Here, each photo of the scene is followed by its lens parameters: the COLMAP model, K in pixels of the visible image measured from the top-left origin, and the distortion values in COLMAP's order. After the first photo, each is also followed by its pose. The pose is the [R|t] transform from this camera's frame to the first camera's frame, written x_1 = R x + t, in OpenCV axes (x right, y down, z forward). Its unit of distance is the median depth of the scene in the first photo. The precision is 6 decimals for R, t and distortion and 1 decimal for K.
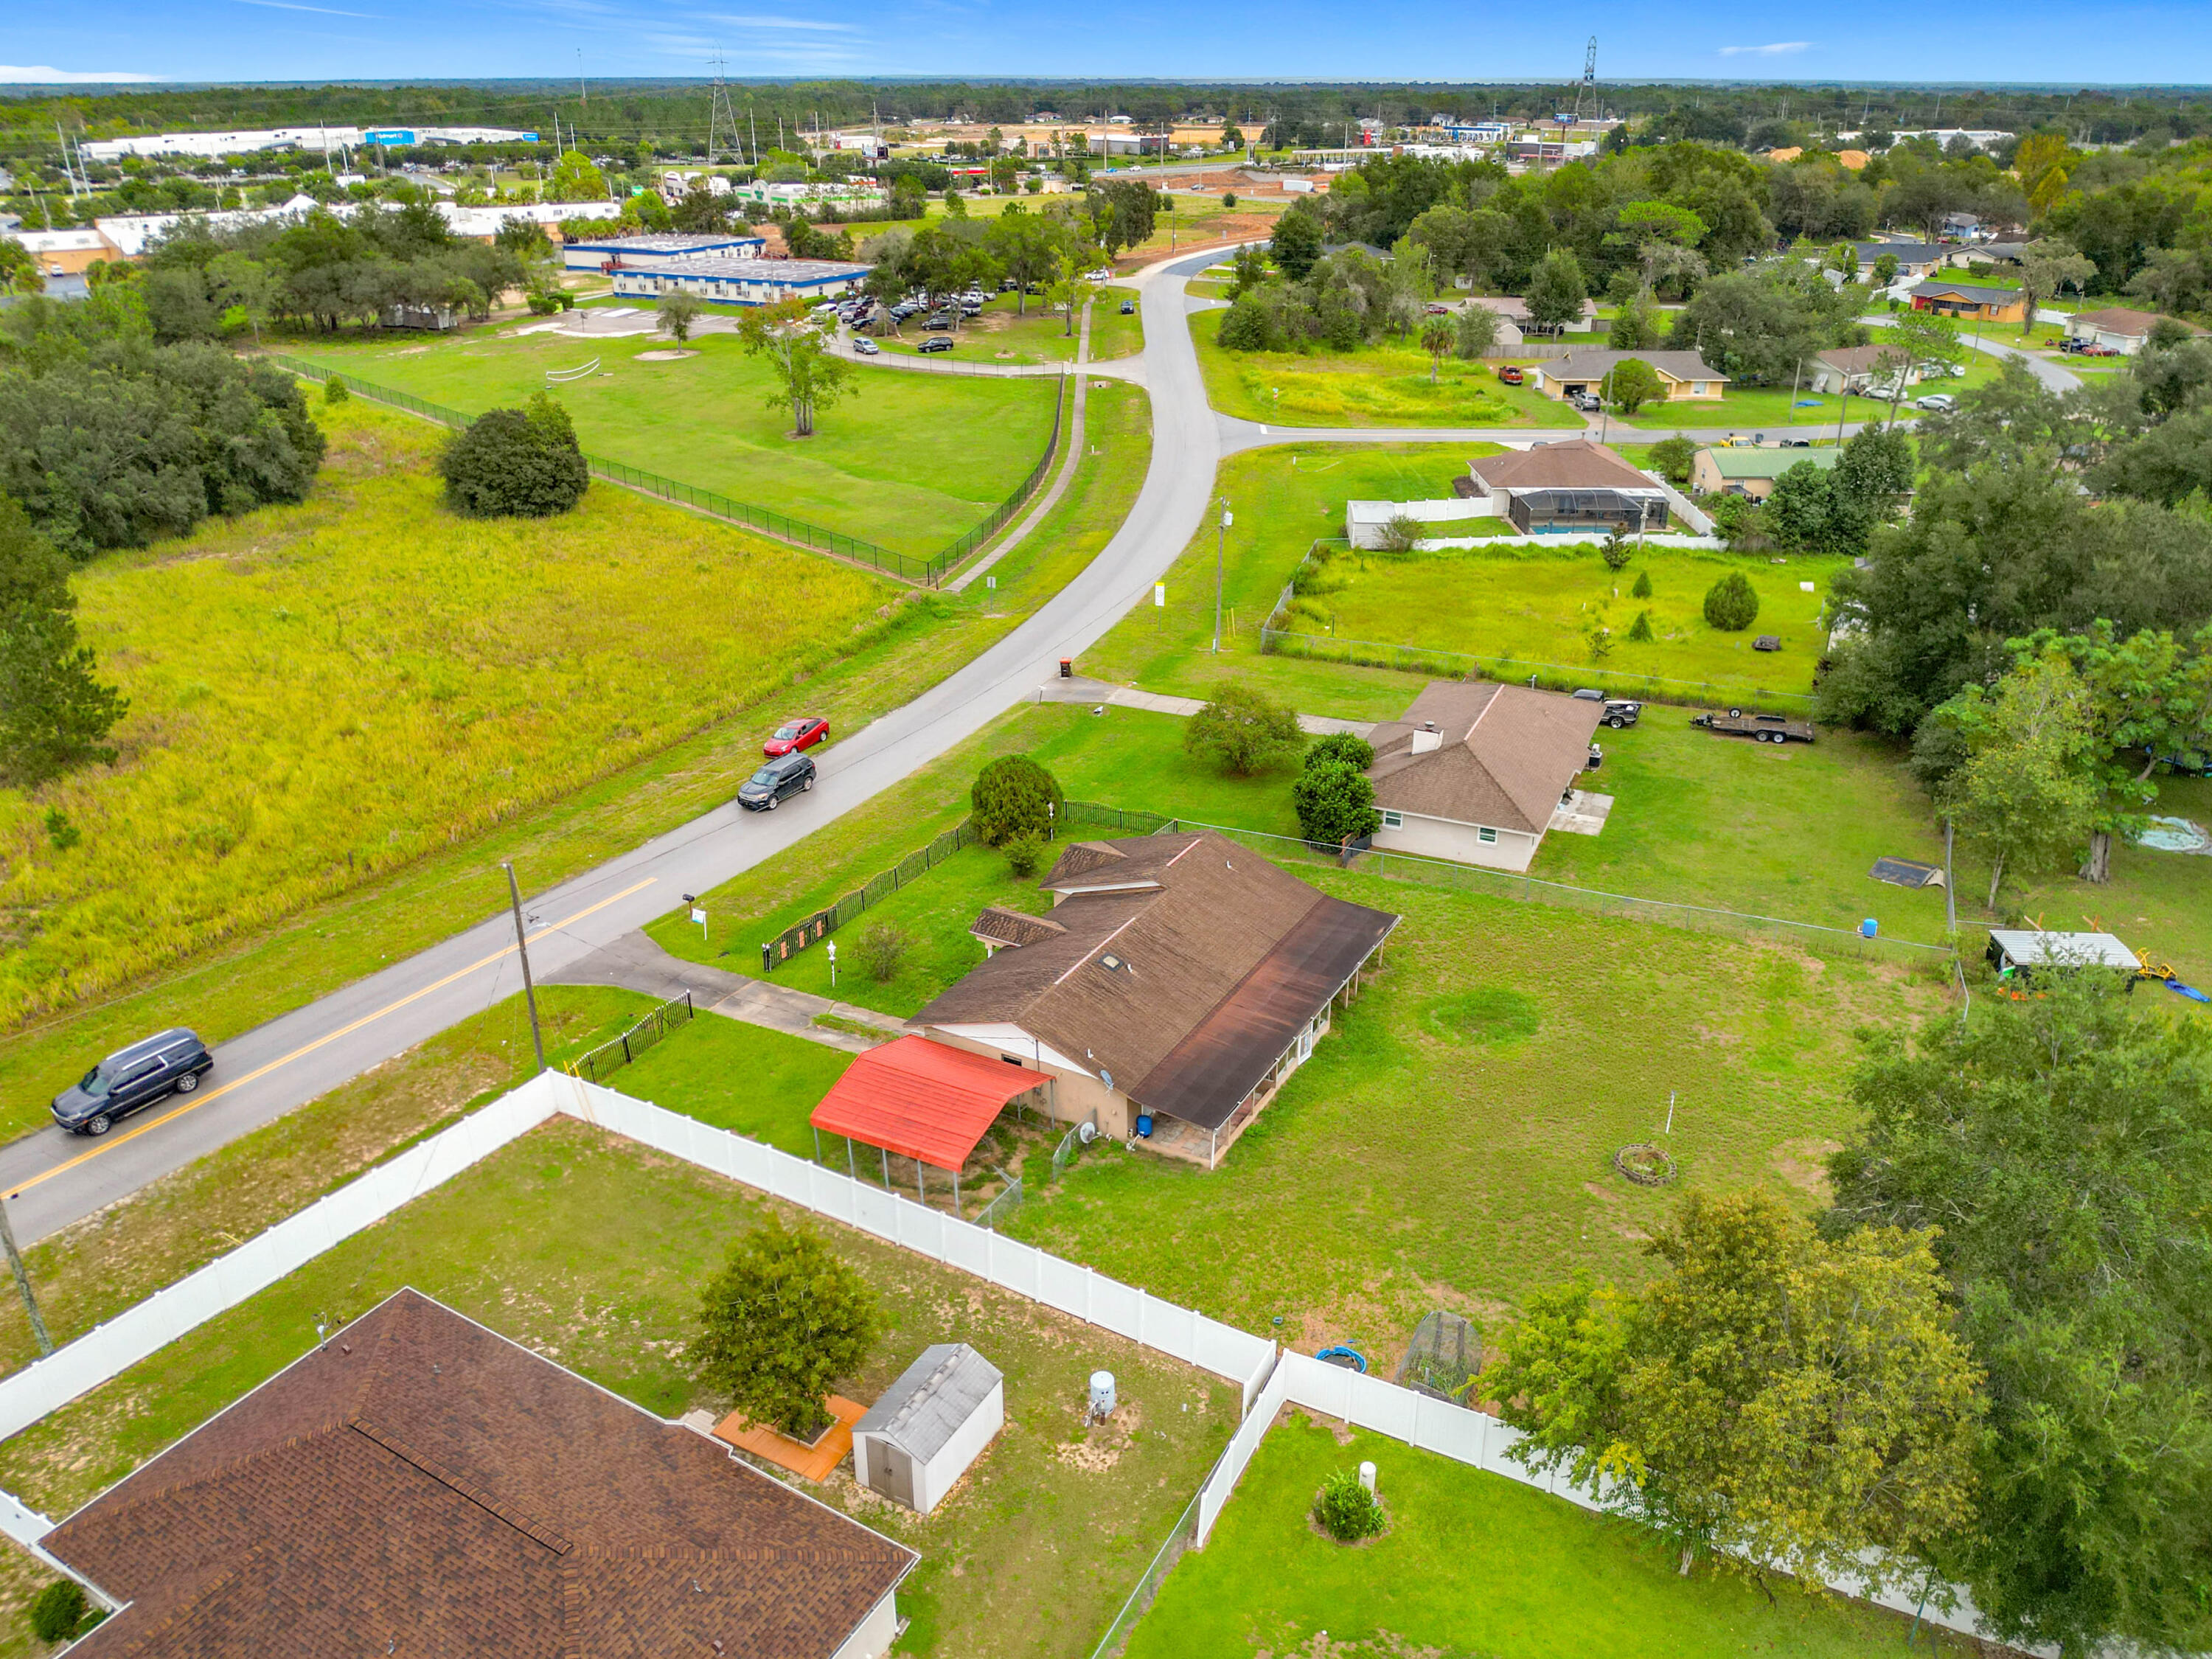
lens RADIAL K [[1634.2, 0, 1079.3], [0, 1634.2, 824.5], [0, 0, 1]] dist [0.003285, -0.044677]
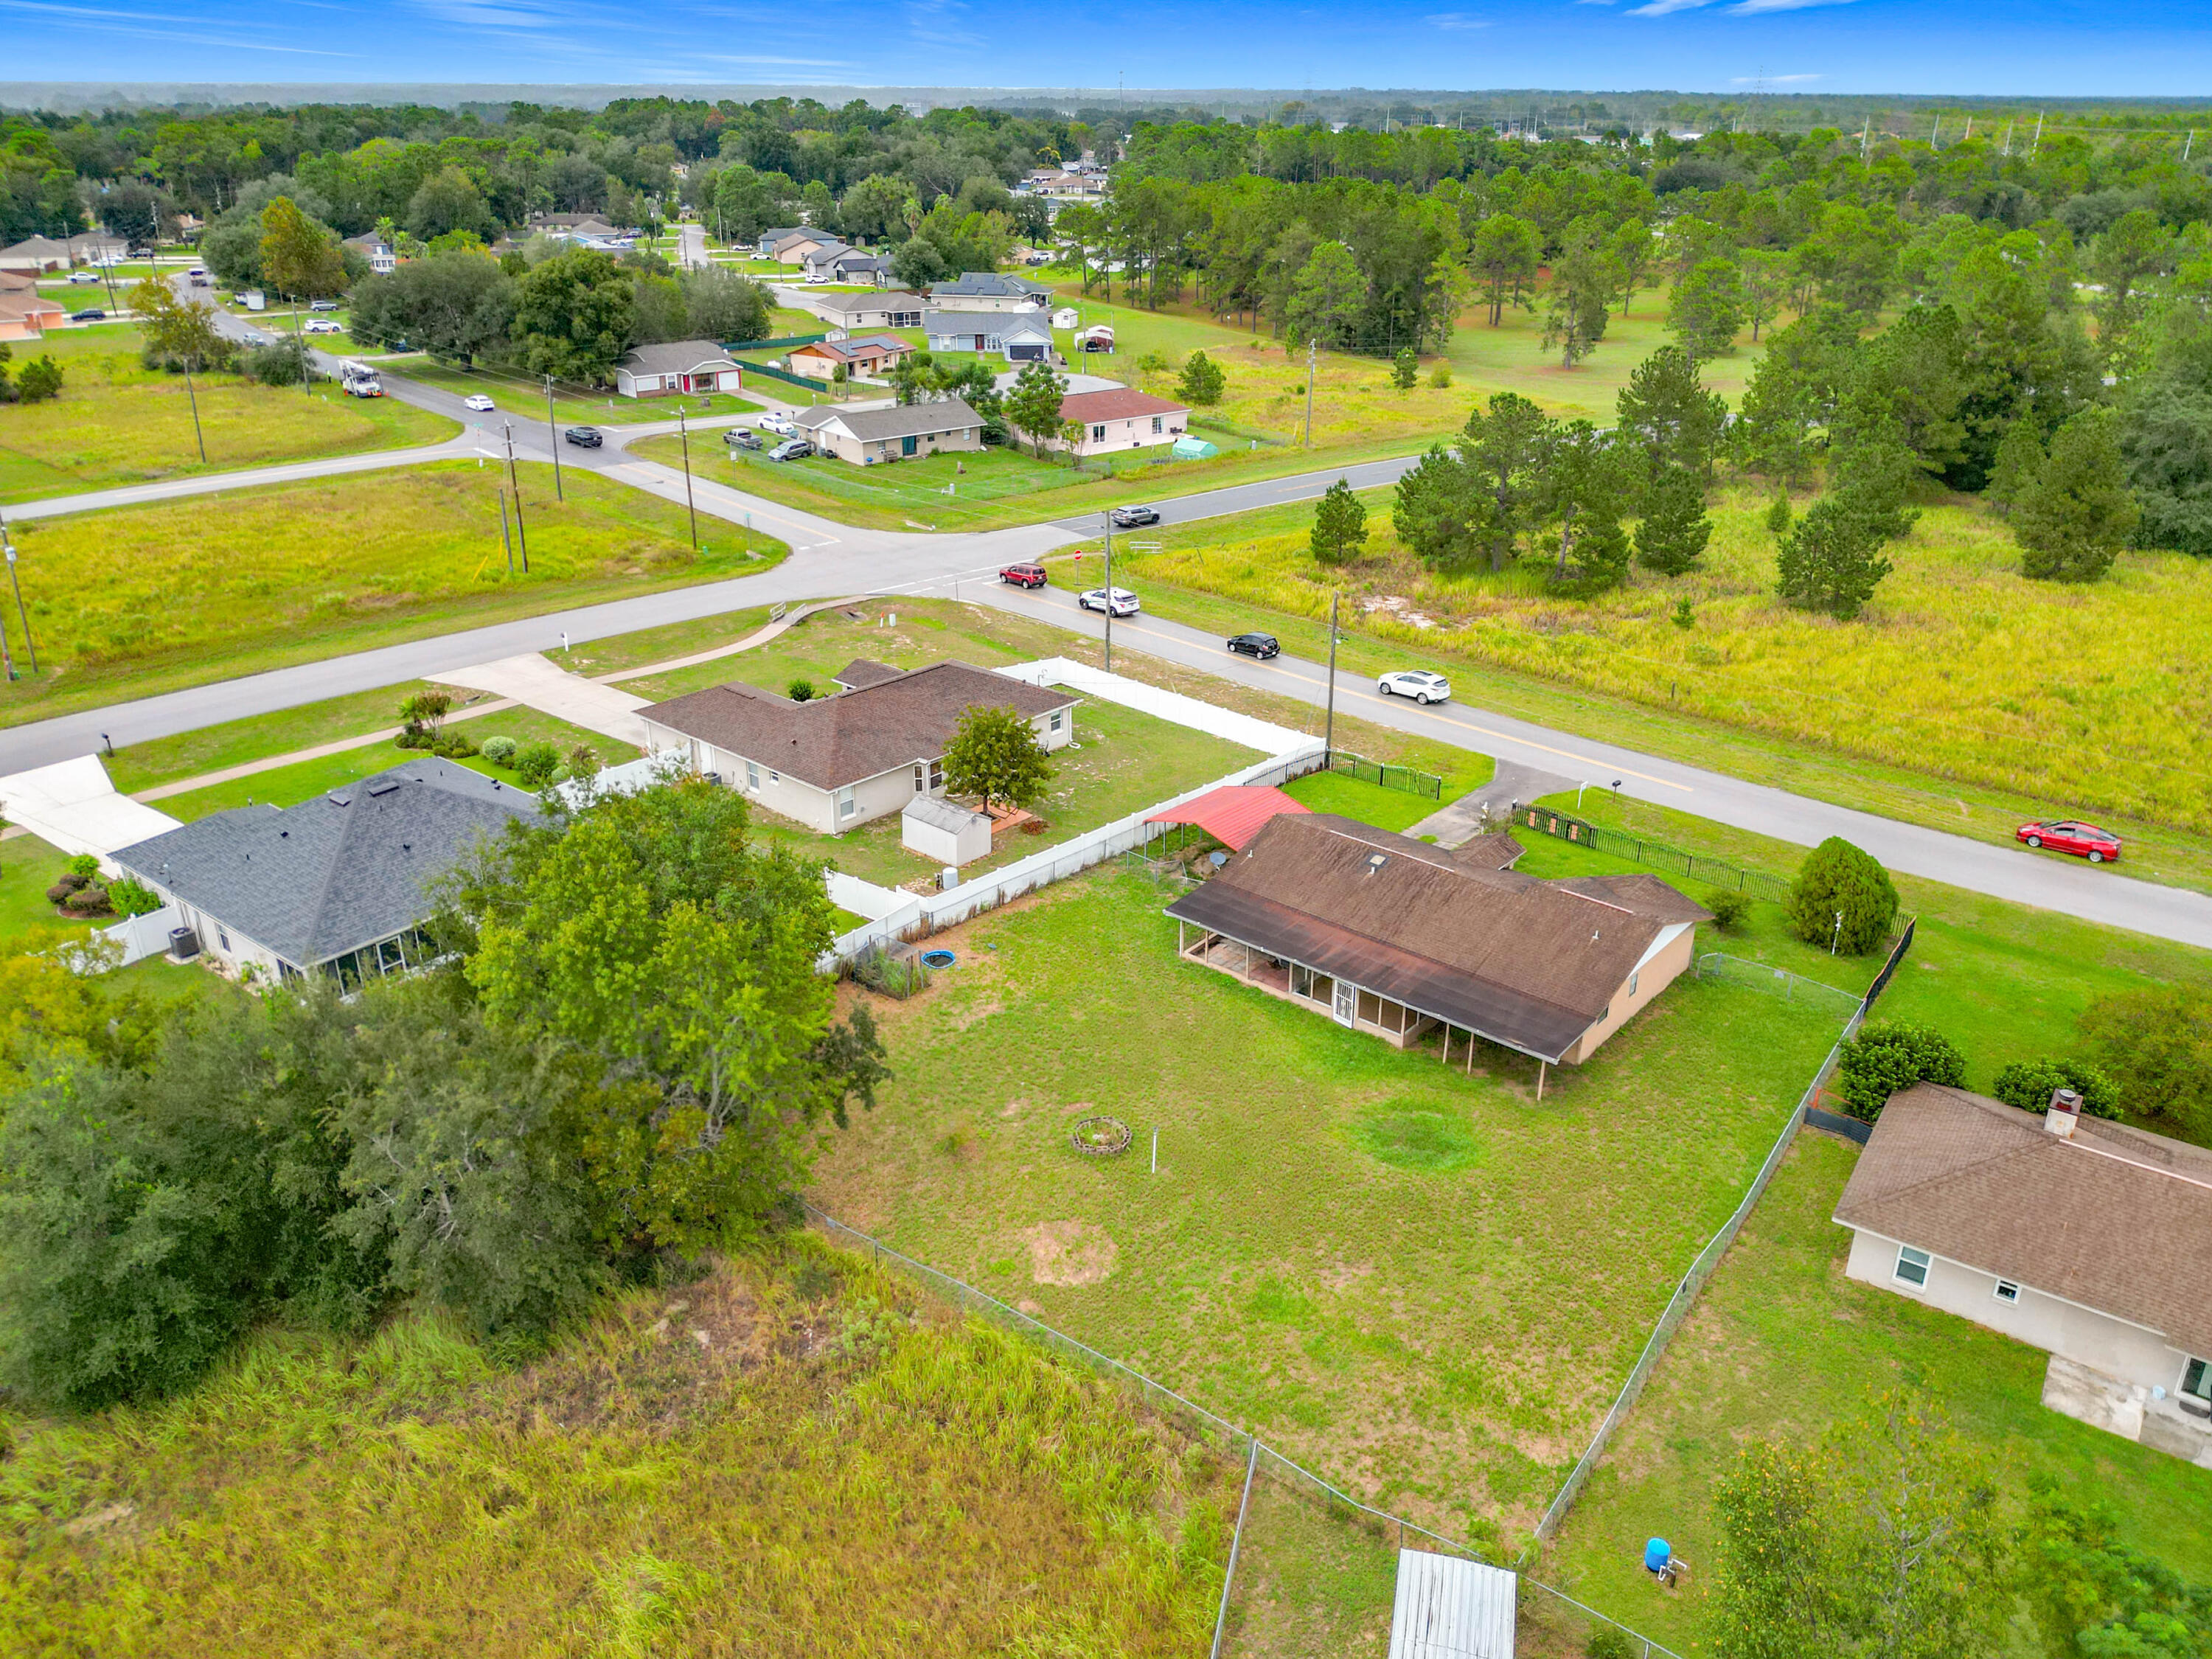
lens RADIAL K [[1610.0, 0, 1124.9], [0, 1610.0, 823.1], [0, 0, 1]] dist [0.039810, -0.071032]
pose [[-0.170643, 0.405214, -0.898155, 0.592604], [-0.413054, 0.798148, 0.438572, -0.200355], [0.894577, 0.445826, 0.031177, 0.453885]]
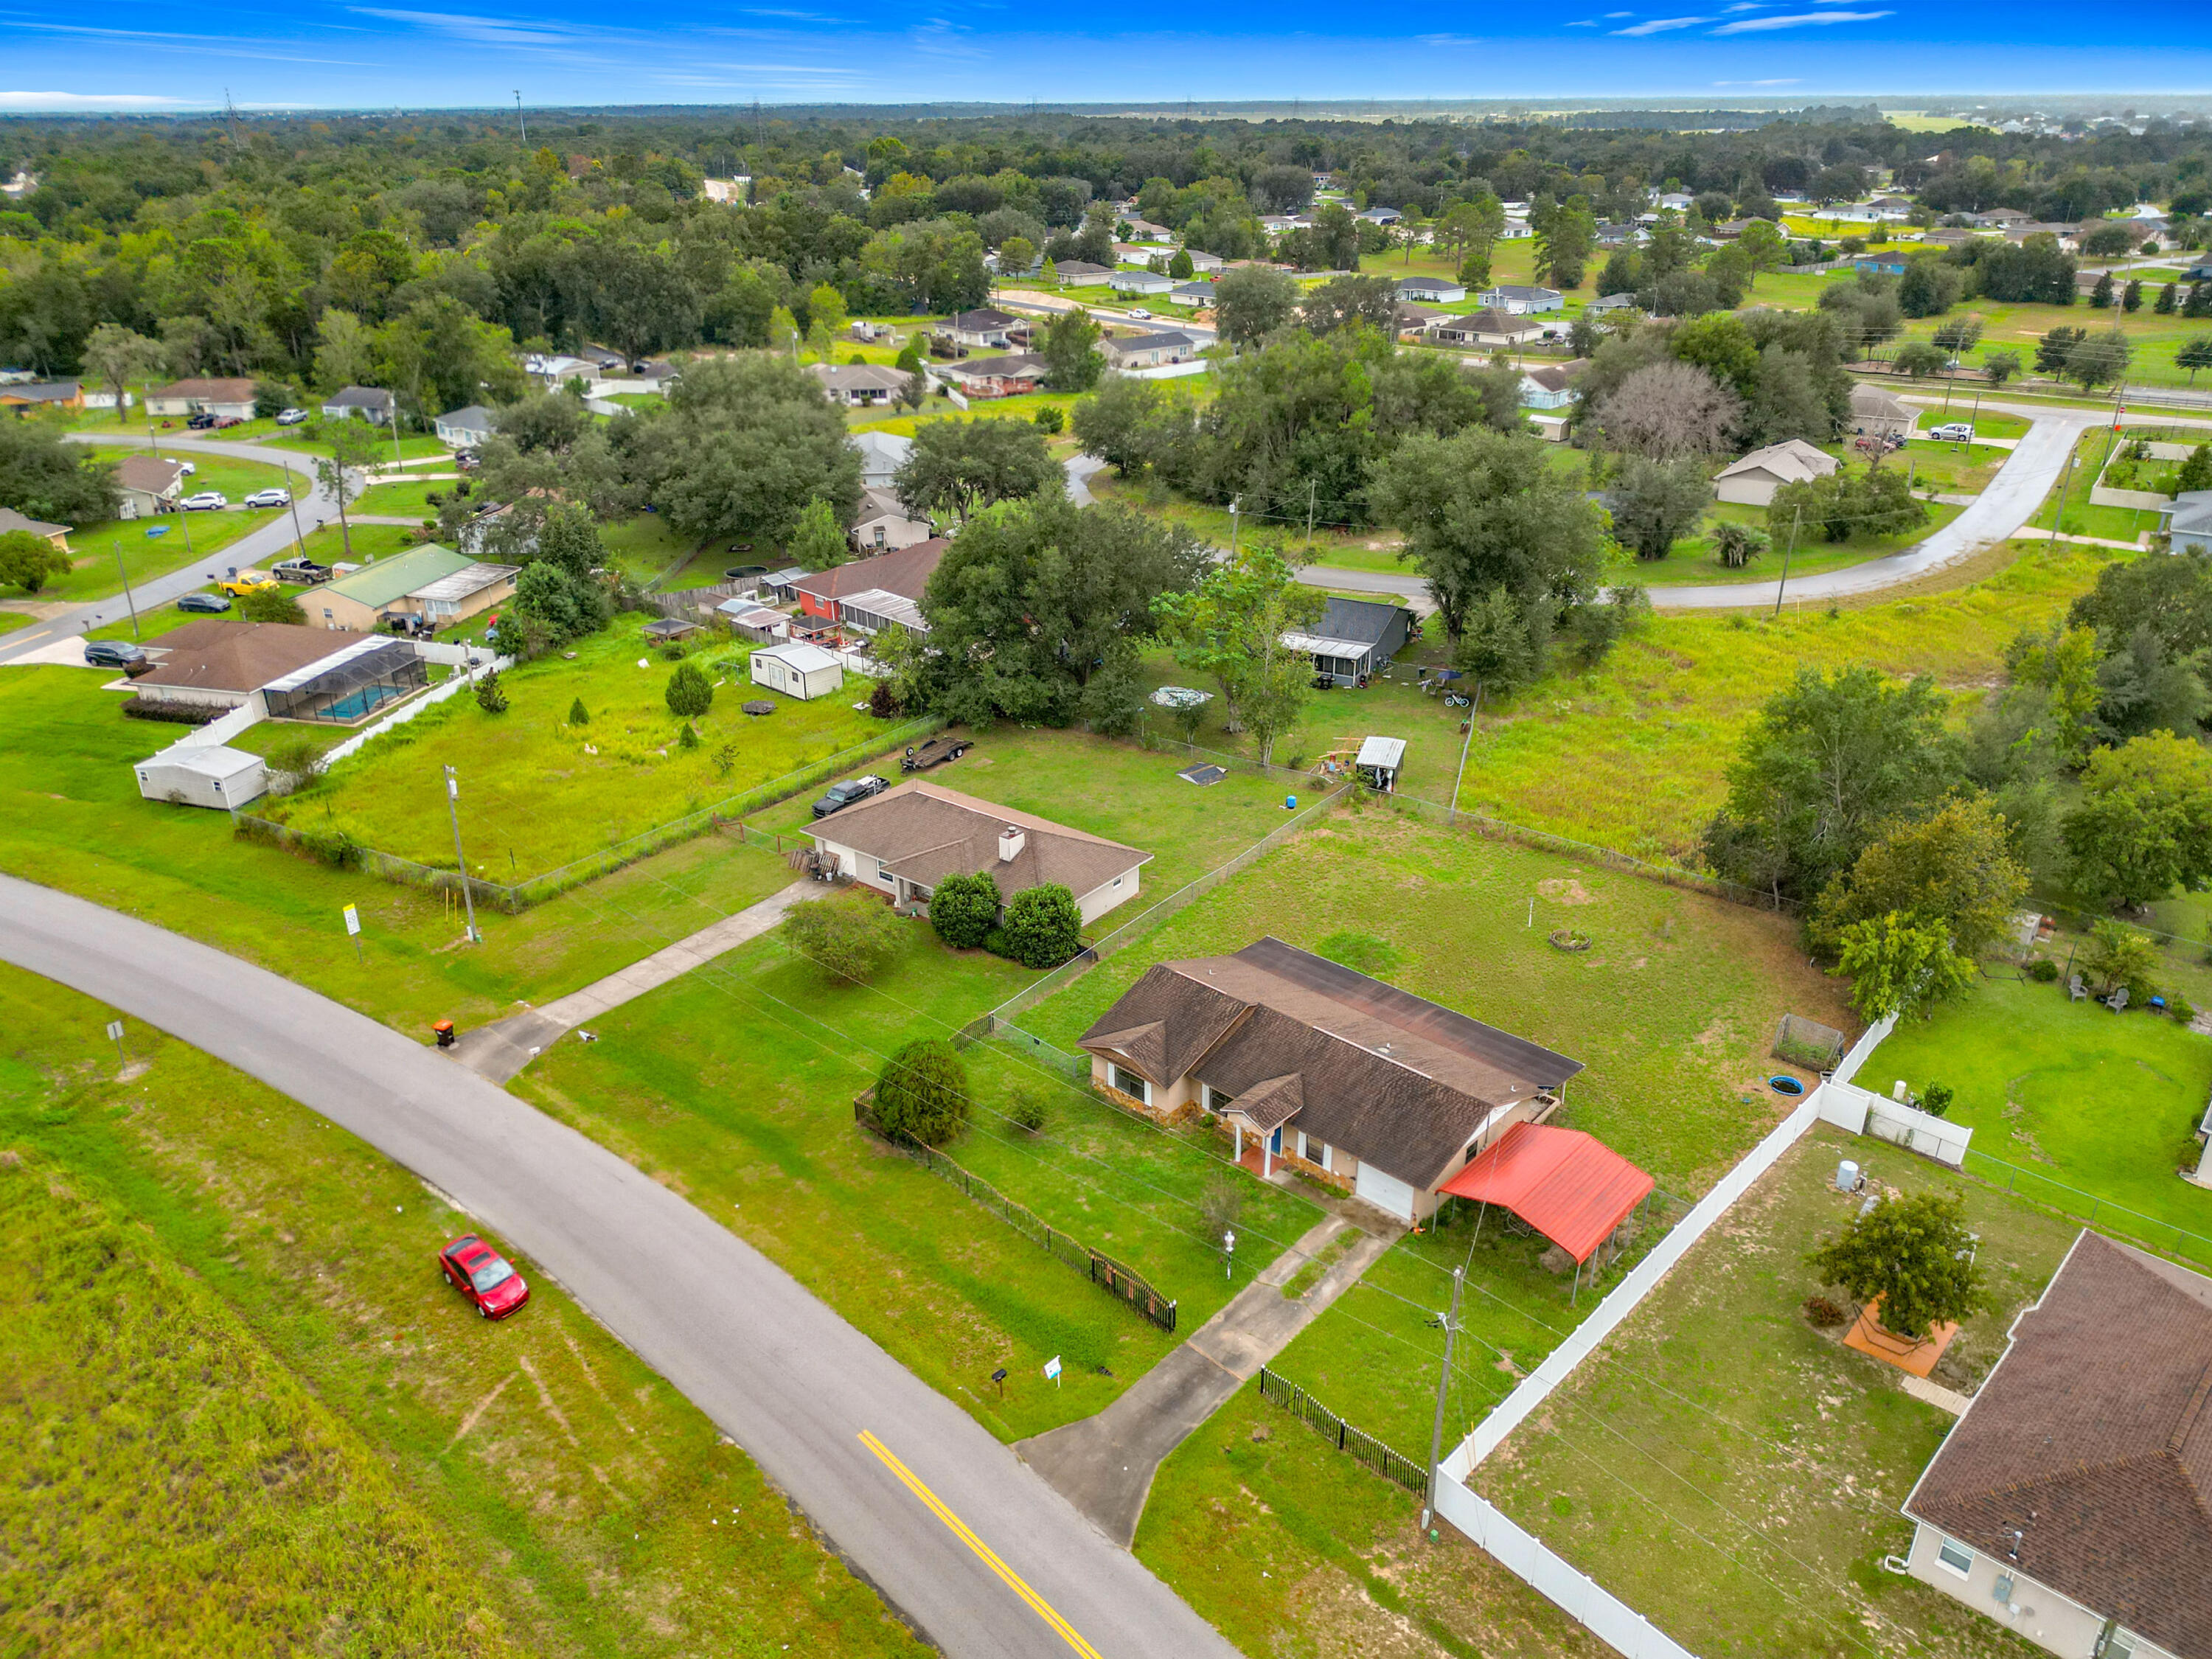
lens RADIAL K [[1560.3, 0, 1083.4], [0, 1560.3, 857.8], [0, 0, 1]] dist [0.056188, -0.084284]
pose [[0.236199, -0.421088, 0.875725, -0.537201], [0.414567, 0.858758, 0.301113, -0.259158], [-0.878831, 0.291925, 0.377407, 0.414939]]
